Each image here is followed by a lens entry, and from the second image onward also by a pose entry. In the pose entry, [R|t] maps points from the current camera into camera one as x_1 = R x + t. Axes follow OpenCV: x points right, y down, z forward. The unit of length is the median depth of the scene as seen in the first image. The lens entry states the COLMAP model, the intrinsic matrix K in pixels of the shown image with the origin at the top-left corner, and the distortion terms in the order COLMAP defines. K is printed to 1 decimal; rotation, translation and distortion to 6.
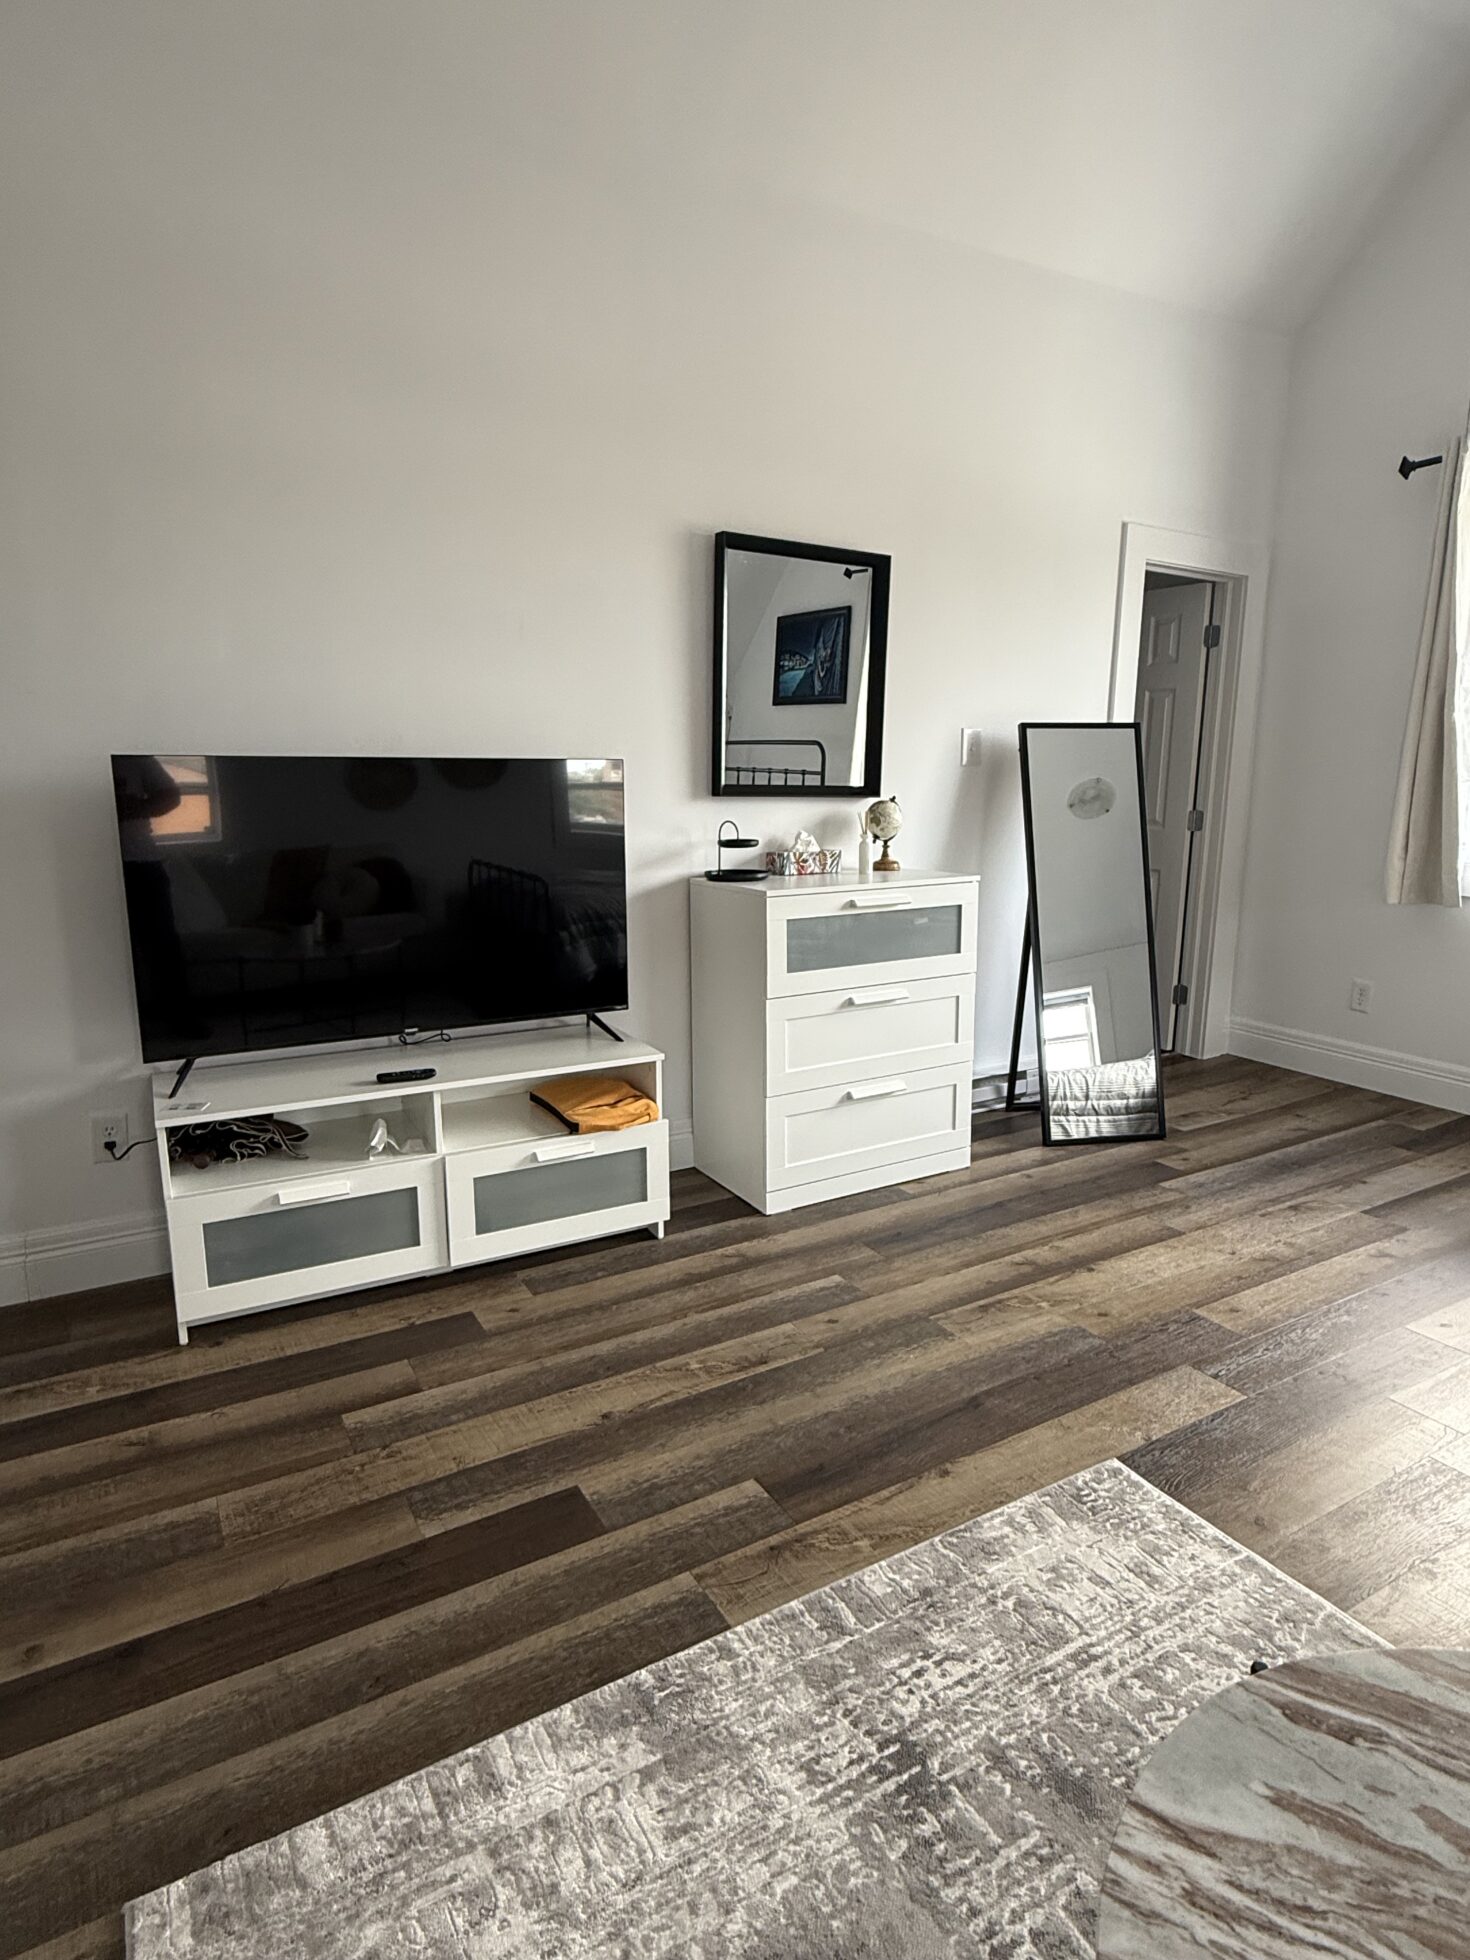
lens RADIAL K [[1069.6, 0, 733.5], [0, 1069.6, 986.4], [0, 0, 1]] dist [0.000844, -0.002307]
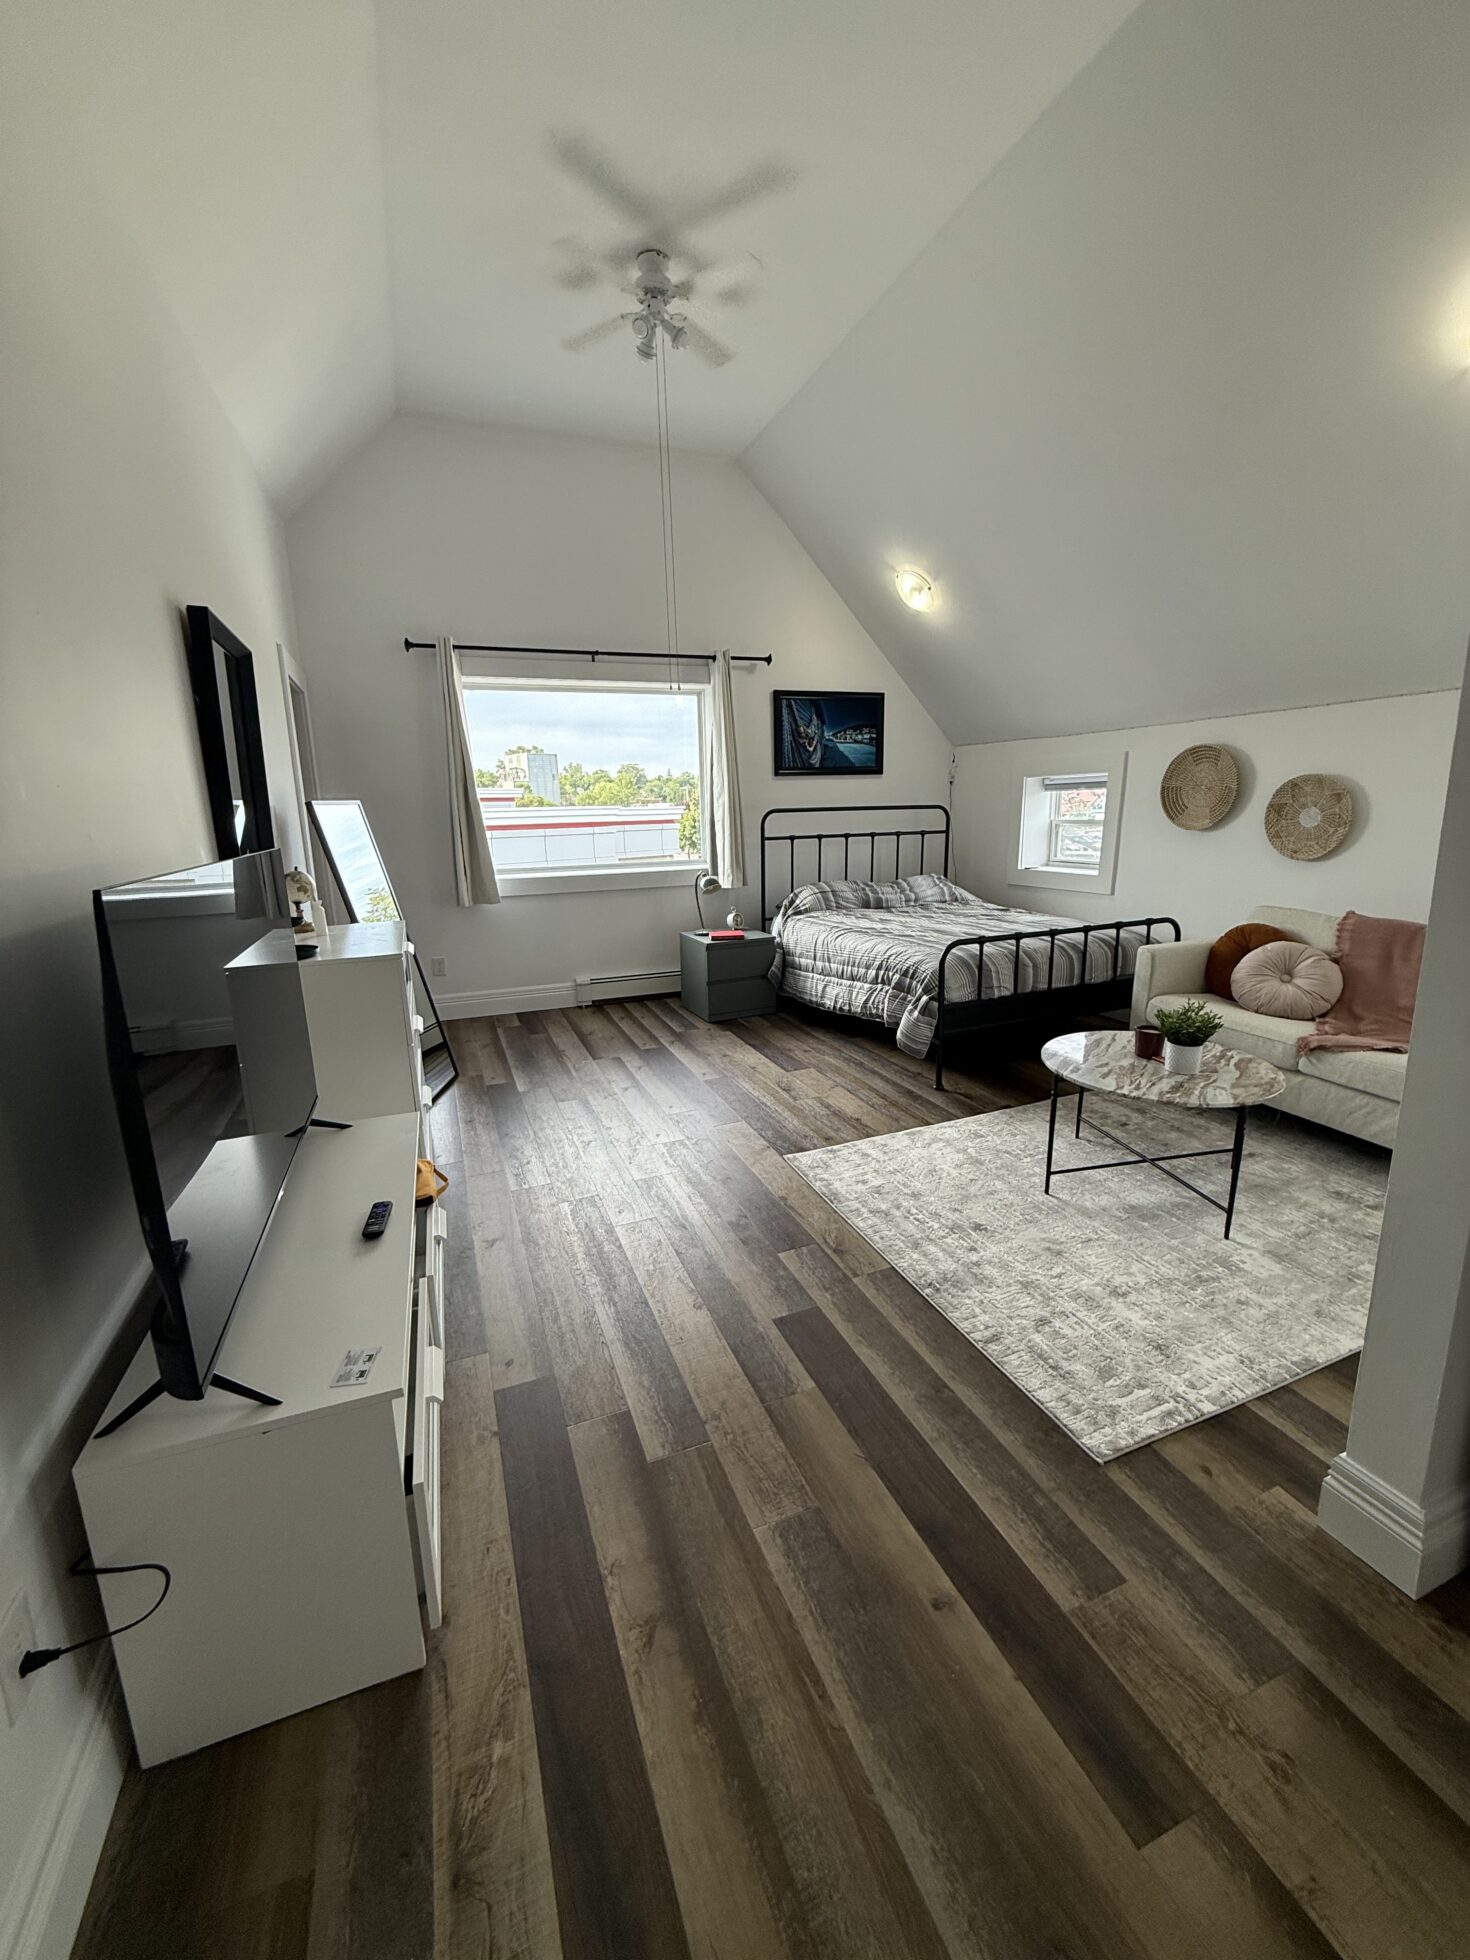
lens RADIAL K [[787.5, 0, 739.6], [0, 787.5, 972.4], [0, 0, 1]] dist [0.002062, 0.000403]
pose [[0.140622, -0.211331, 0.967246, -1.240662], [0.210798, 0.960944, 0.179308, -0.241697], [-0.967362, 0.178679, 0.179678, 0.823916]]
